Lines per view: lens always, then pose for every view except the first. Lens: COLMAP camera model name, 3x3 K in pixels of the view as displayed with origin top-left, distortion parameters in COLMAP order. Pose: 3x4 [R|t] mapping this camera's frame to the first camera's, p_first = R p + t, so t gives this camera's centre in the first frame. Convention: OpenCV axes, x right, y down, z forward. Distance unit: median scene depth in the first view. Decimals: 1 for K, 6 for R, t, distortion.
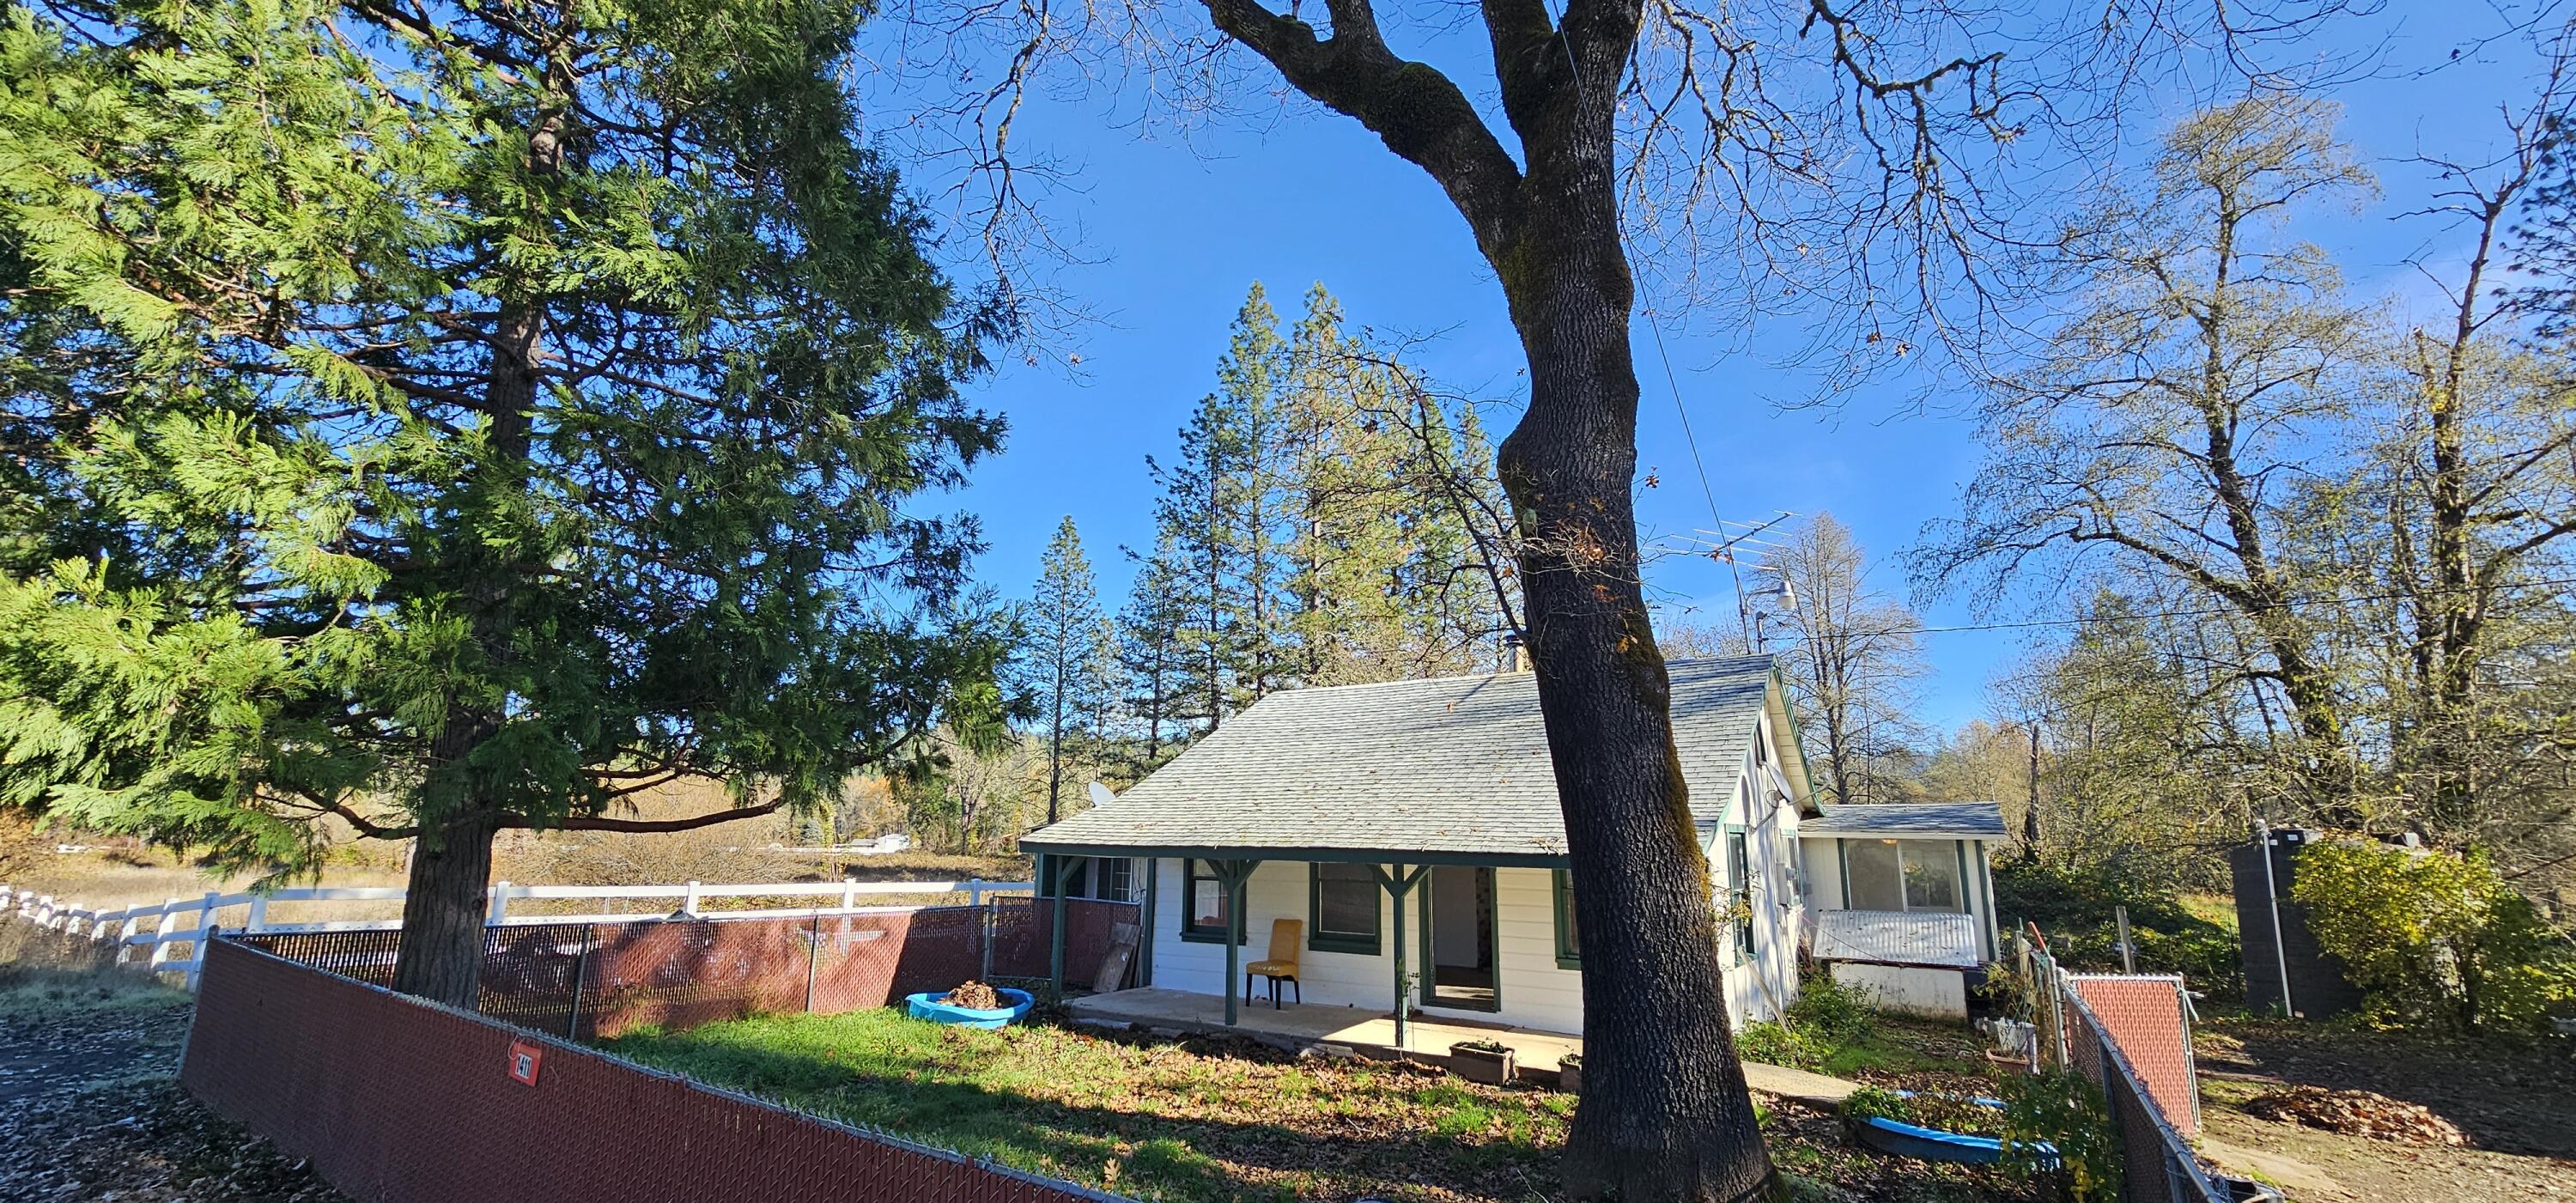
lens RADIAL K [[1061.5, 0, 1289.0], [0, 1061.5, 604.7], [0, 0, 1]] dist [-0.001020, -0.000061]
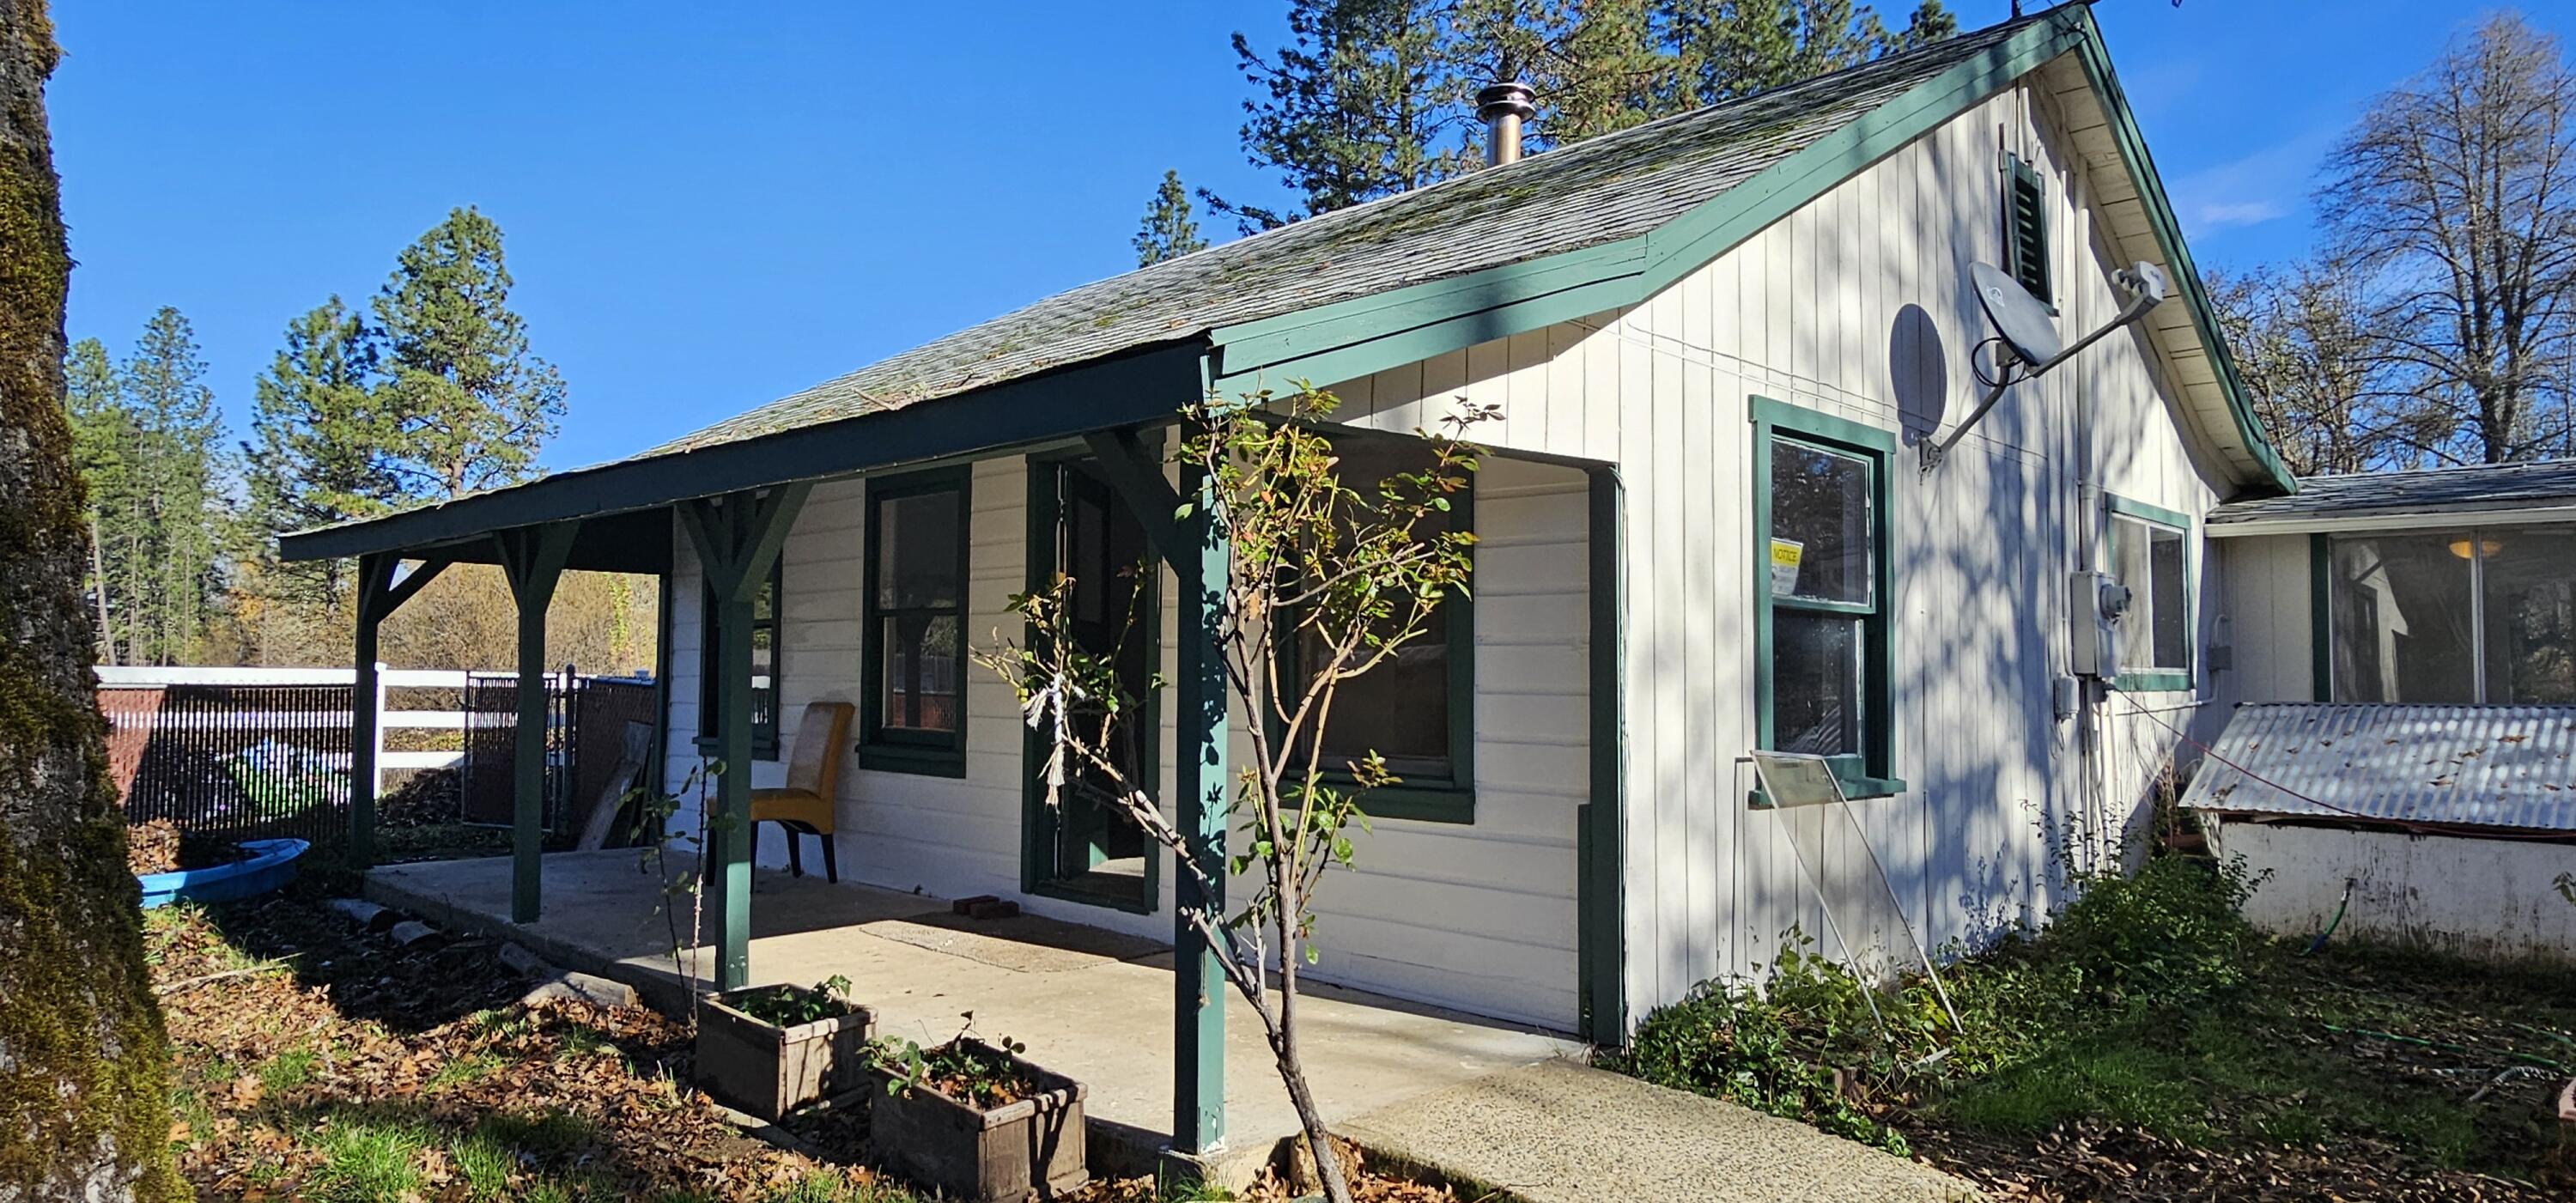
lens RADIAL K [[1537.0, 0, 1285.8], [0, 1537.0, 601.7], [0, 0, 1]] dist [0.004749, 0.001206]
pose [[0.976786, -0.018137, -0.213449, 0.084567], [0.053463, 0.985519, 0.160917, 0.042348], [0.207439, -0.168593, 0.963611, 0.112351]]
